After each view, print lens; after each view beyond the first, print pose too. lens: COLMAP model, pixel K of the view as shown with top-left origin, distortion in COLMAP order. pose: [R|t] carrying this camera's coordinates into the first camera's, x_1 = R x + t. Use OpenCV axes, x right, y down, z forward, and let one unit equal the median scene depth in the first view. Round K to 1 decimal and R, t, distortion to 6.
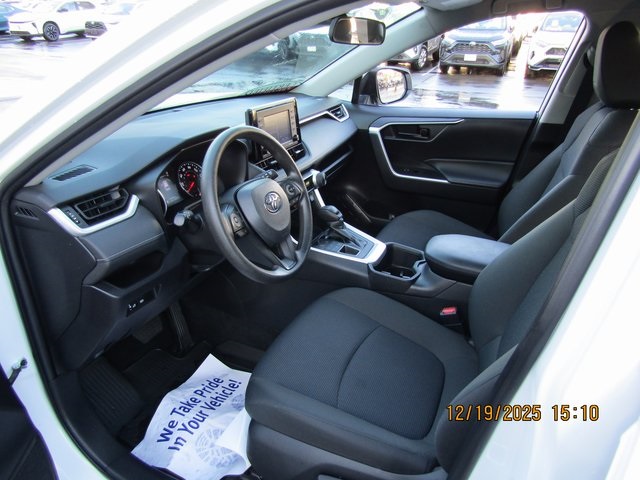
lens RADIAL K [[460.6, 0, 320.0], [0, 460.6, 240.0], [0, 0, 1]] dist [-0.026507, 0.005212]
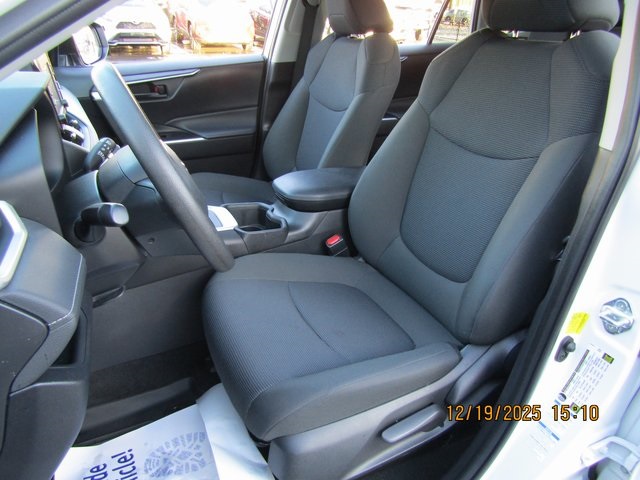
lens RADIAL K [[460.6, 0, 320.0], [0, 460.6, 240.0], [0, 0, 1]] dist [-0.026507, 0.005212]
pose [[0.642579, -0.335488, 0.688868, -0.285737], [0.311603, 0.935765, 0.165066, -0.014895], [-0.699997, 0.108586, 0.705842, 0.202797]]
